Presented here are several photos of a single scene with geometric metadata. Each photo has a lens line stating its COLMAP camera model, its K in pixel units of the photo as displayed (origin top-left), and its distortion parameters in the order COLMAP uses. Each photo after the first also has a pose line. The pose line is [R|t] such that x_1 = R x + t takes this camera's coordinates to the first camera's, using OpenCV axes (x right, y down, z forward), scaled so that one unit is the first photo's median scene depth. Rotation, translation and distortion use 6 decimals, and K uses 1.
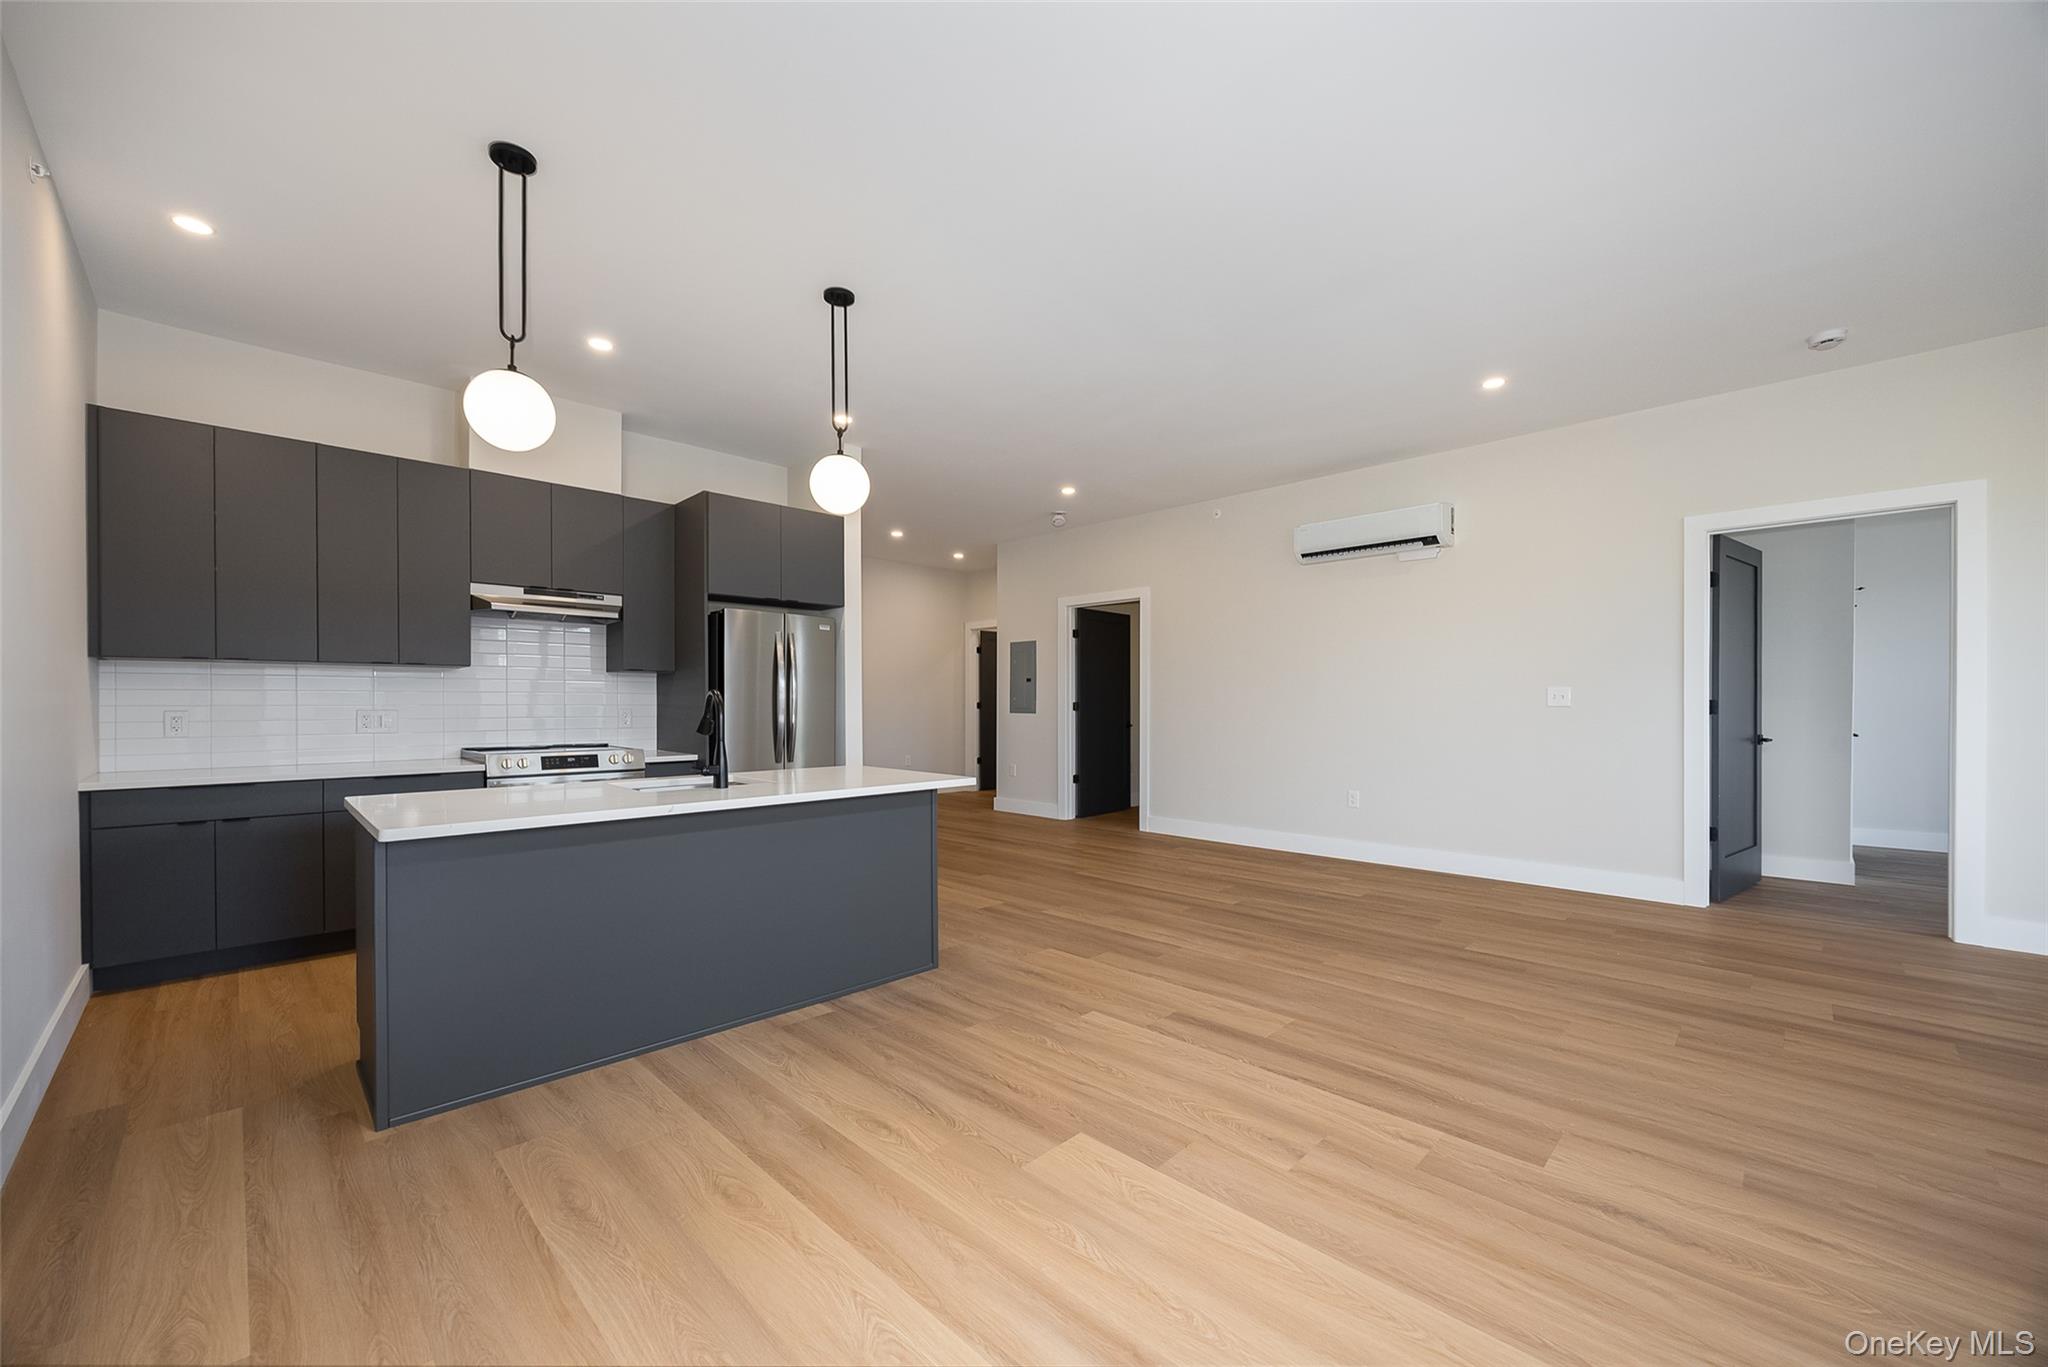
lens RADIAL K [[788.5, 0, 1025.3], [0, 788.5, 700.2], [0, 0, 1]] dist [-0.003327, 0.000854]
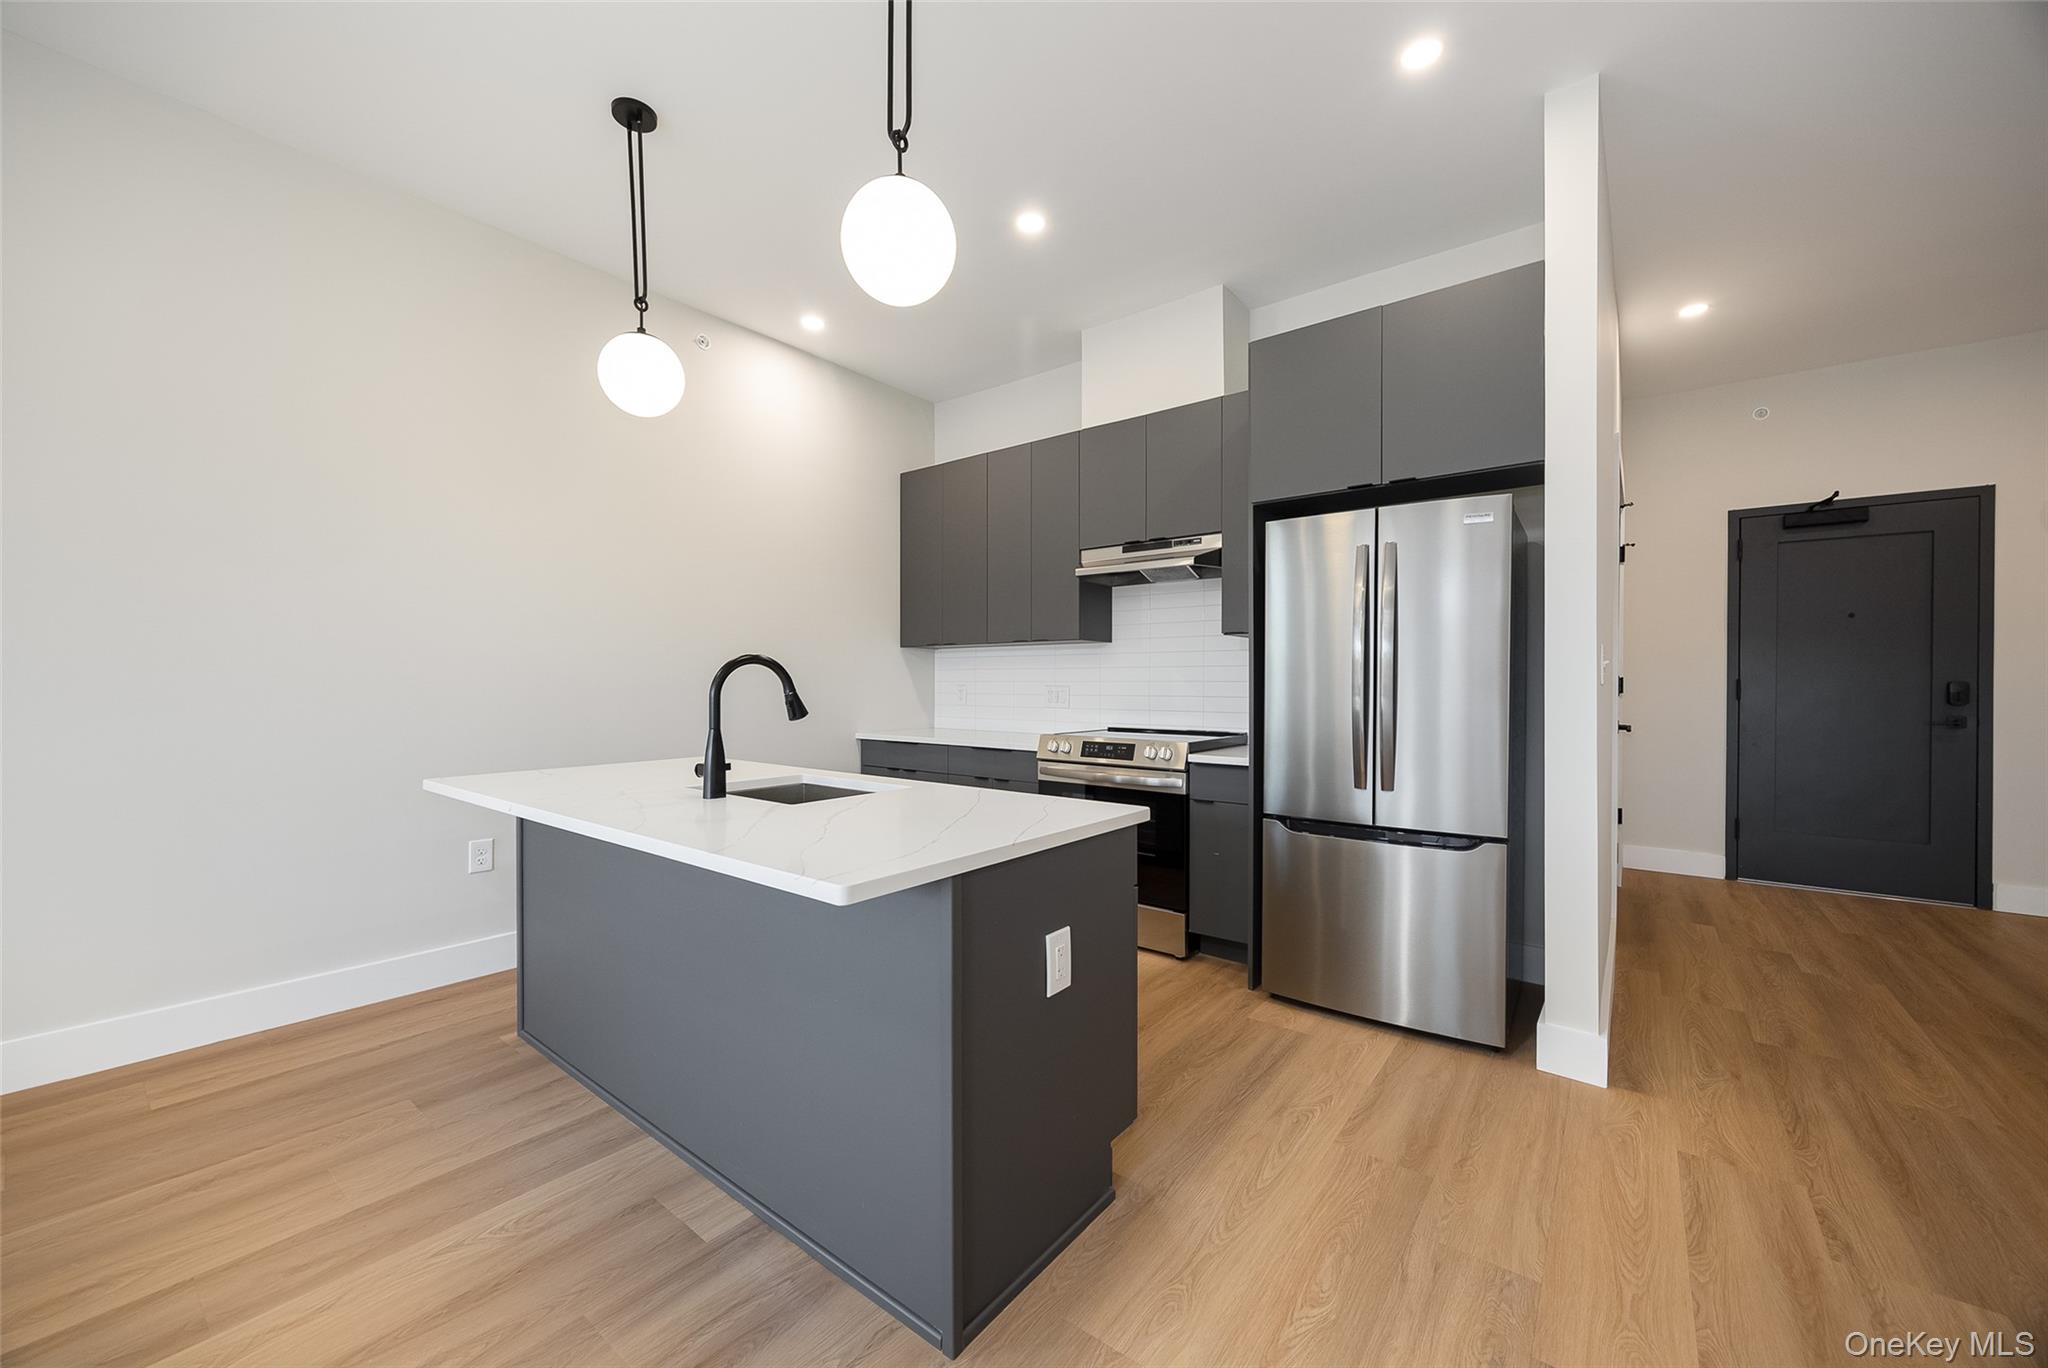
lens RADIAL K [[788.5, 0, 1014.2], [0, 788.5, 693.5], [0, 0, 1]] dist [-0.003327, 0.000854]
pose [[0.121906, 0.011571, -0.992474, 0.226131], [0.001997, 0.999927, 0.011903, 0.010117], [0.992540, -0.003433, 0.121874, 0.823150]]
